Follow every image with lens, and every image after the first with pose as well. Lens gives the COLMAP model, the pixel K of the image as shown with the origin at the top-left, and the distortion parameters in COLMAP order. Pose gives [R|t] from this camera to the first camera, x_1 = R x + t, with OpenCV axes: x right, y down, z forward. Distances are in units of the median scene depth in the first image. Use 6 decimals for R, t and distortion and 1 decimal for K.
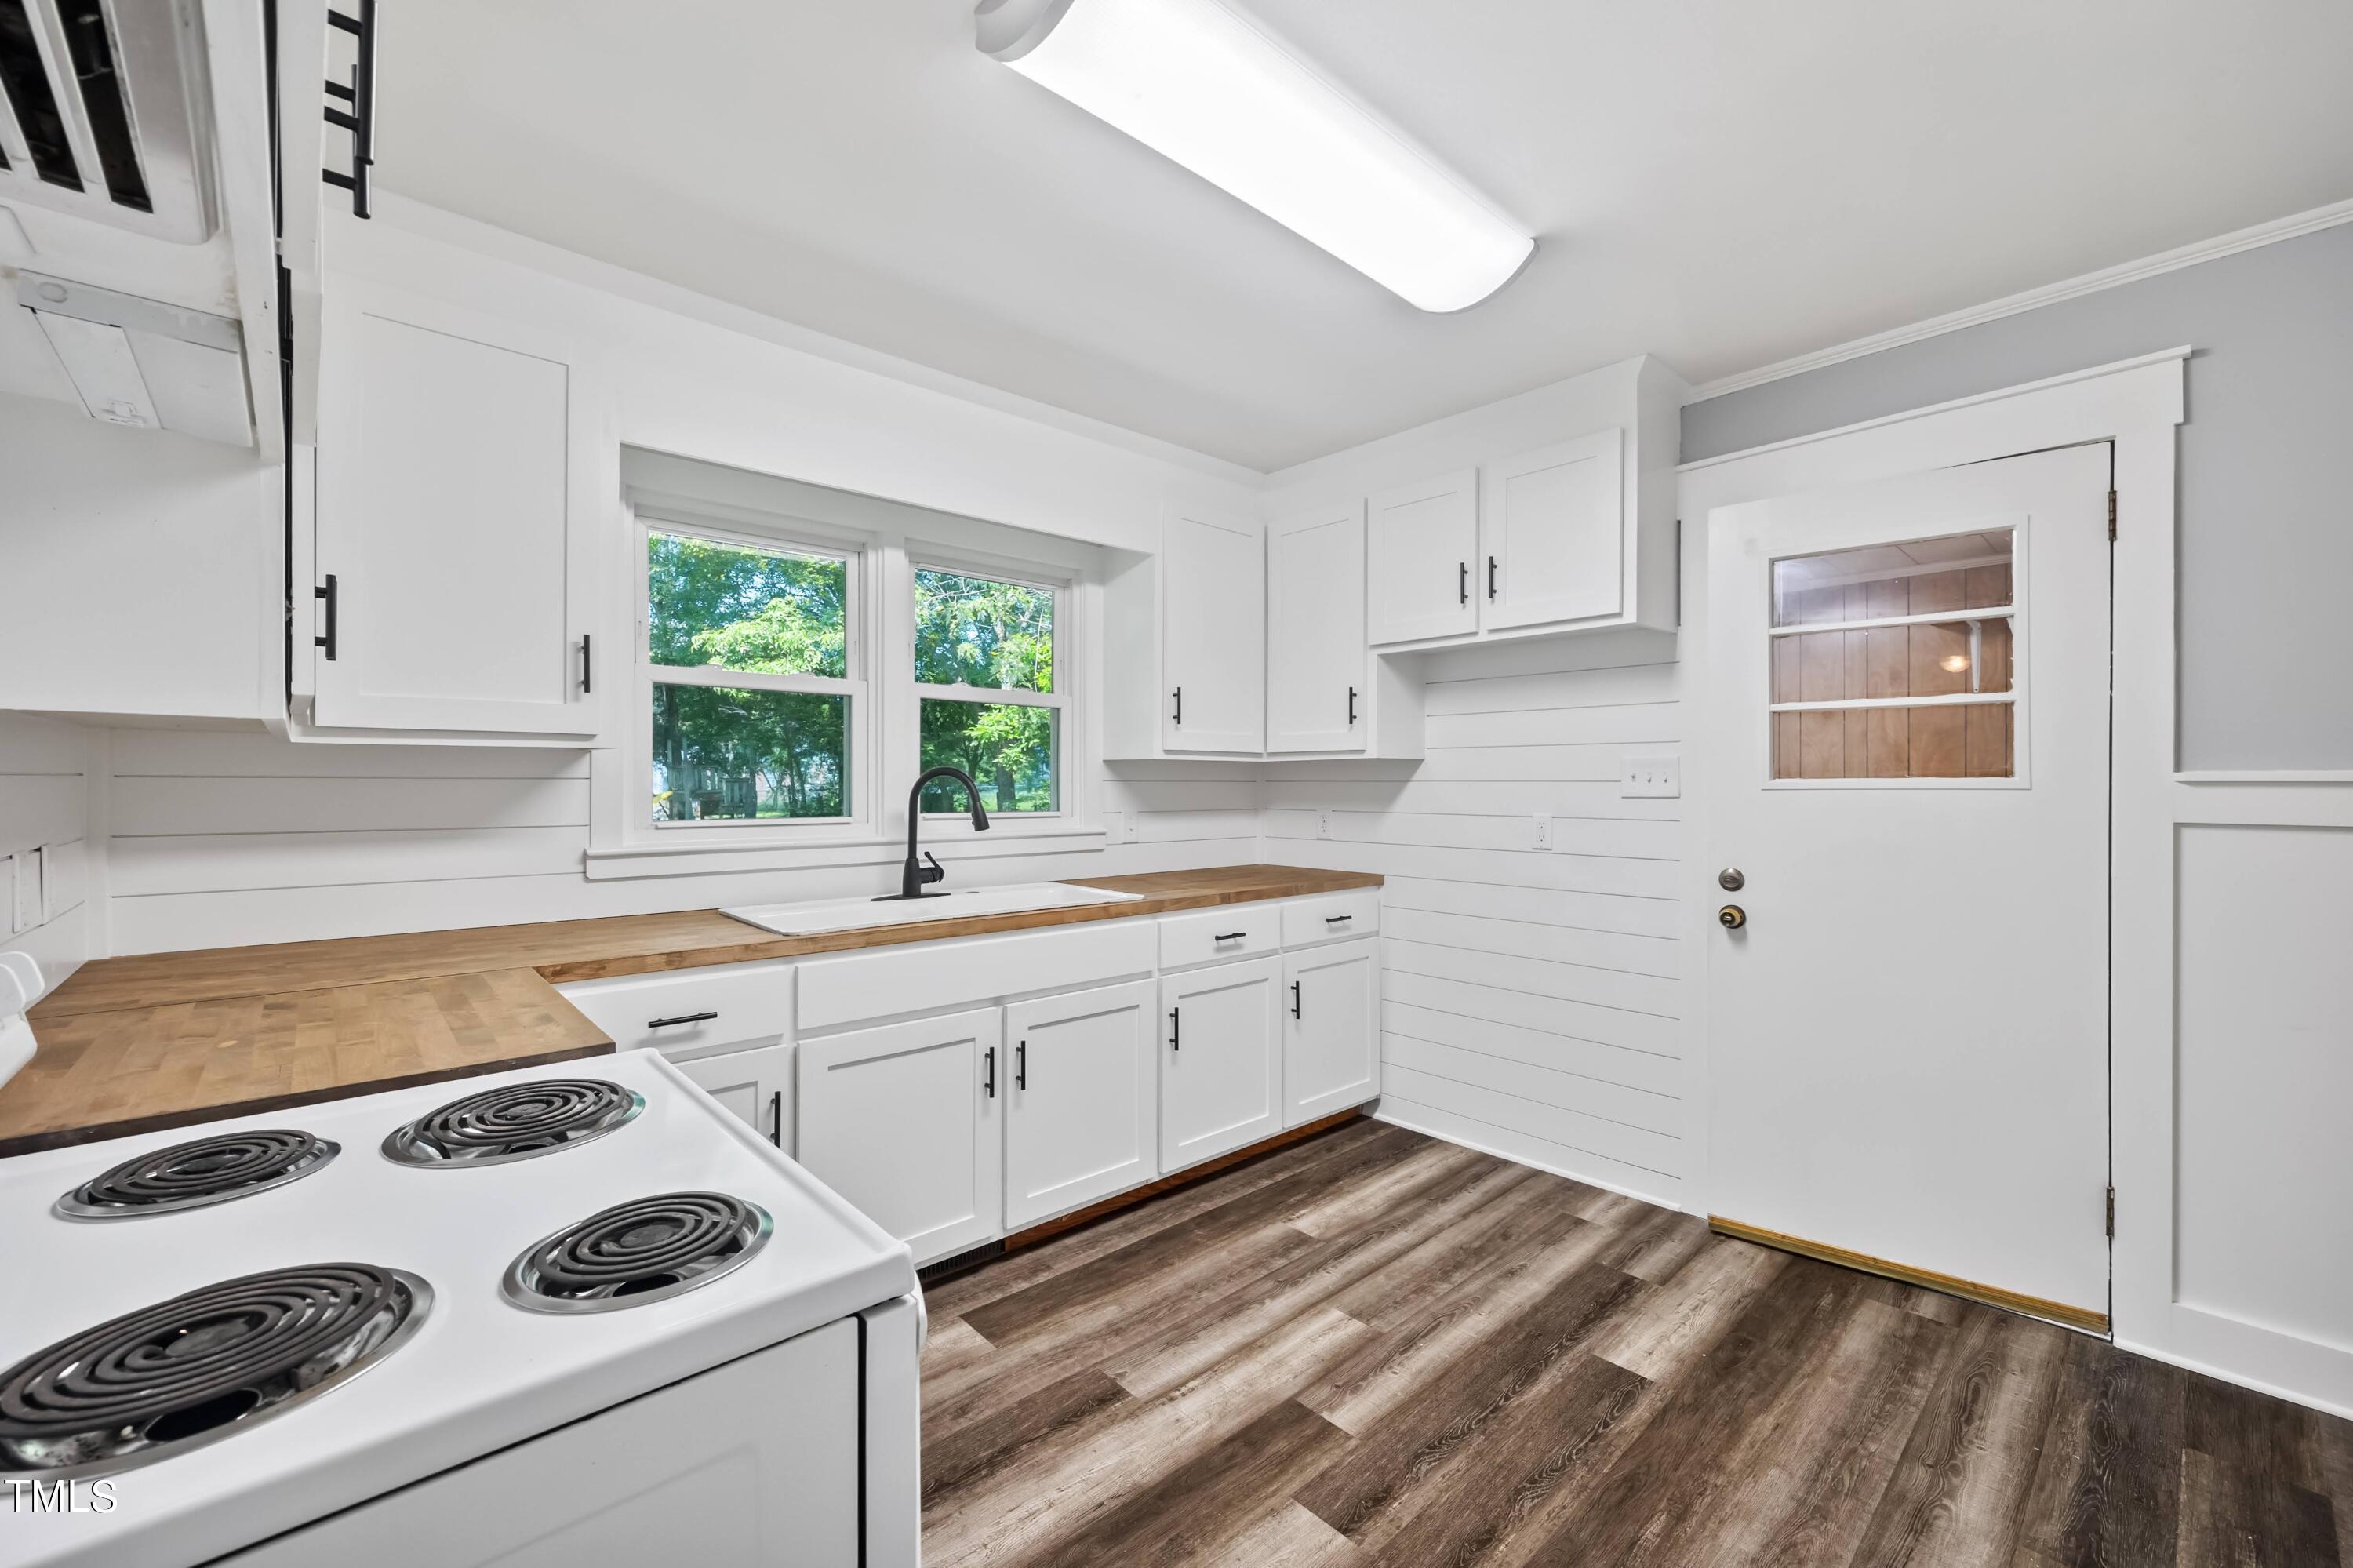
lens RADIAL K [[966.5, 0, 1175.3], [0, 966.5, 785.8], [0, 0, 1]] dist [-0.003914, 0.000384]
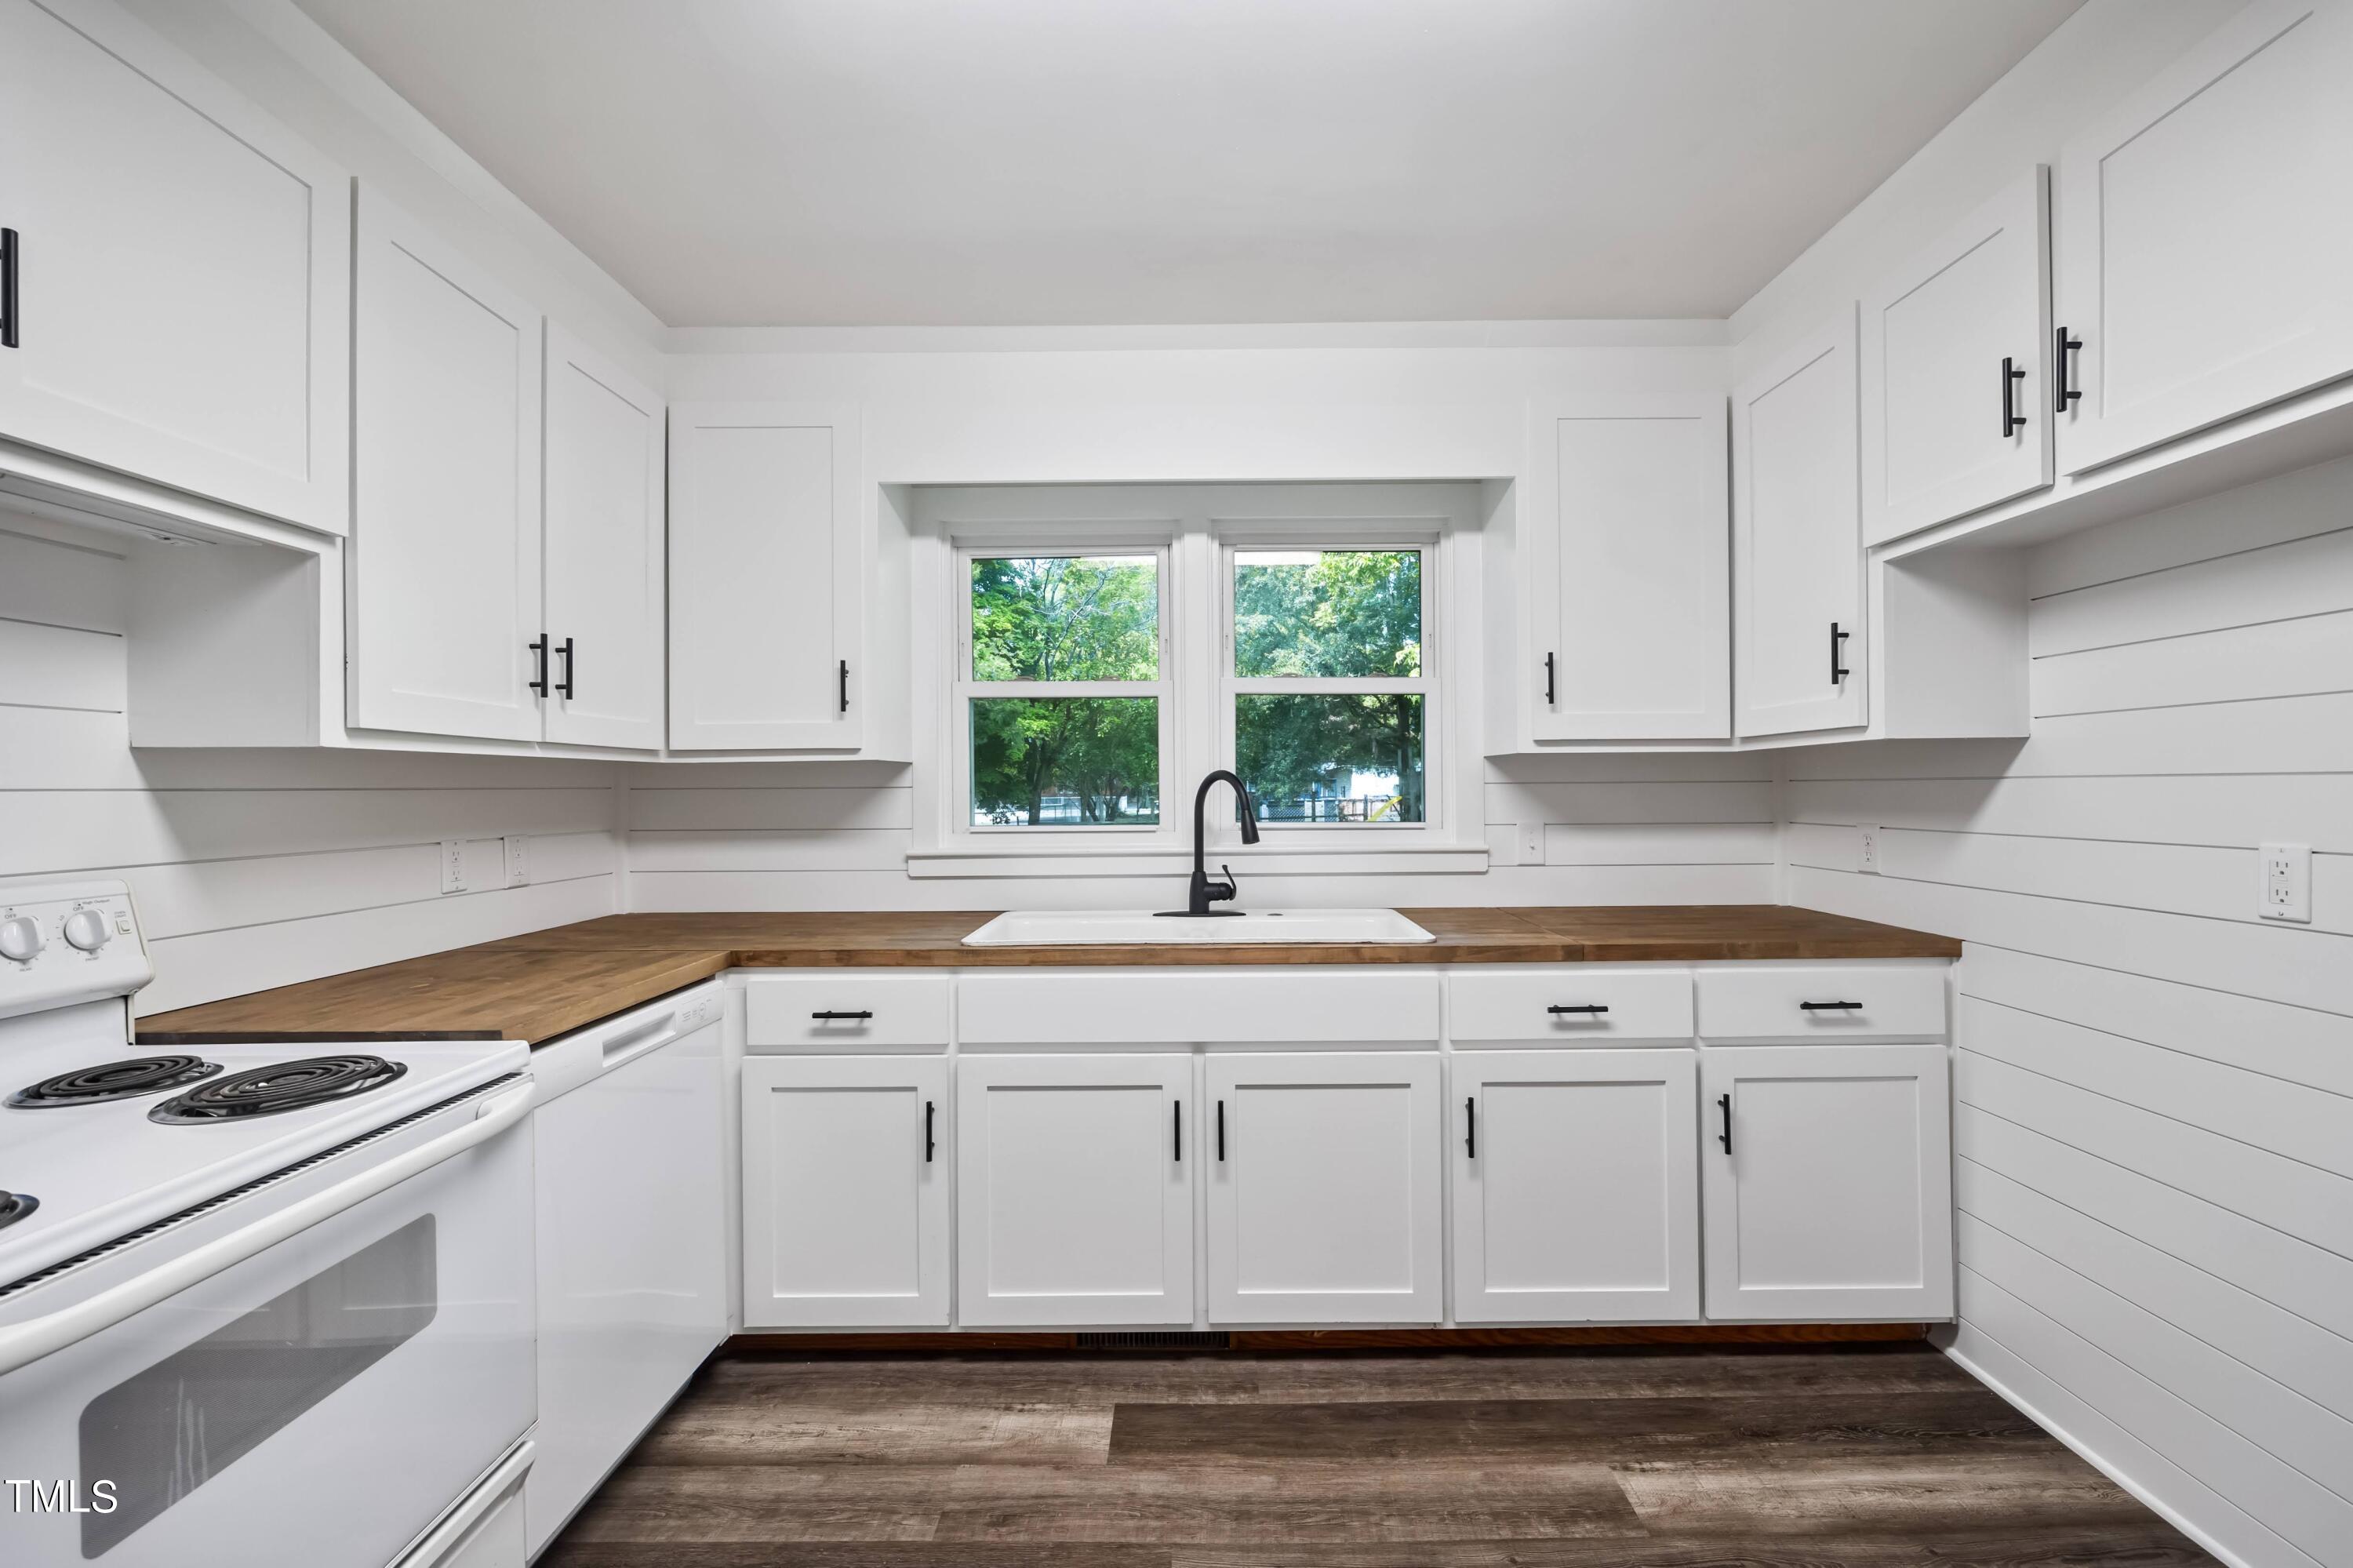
lens RADIAL K [[966.5, 0, 1180.3], [0, 966.5, 785.6], [0, 0, 1]] dist [-0.003914, 0.000384]
pose [[0.734383, -0.010755, -0.678650, 0.320200], [0.007470, 0.999942, -0.007763, 0.001118], [0.678694, 0.000631, 0.734421, 0.313724]]
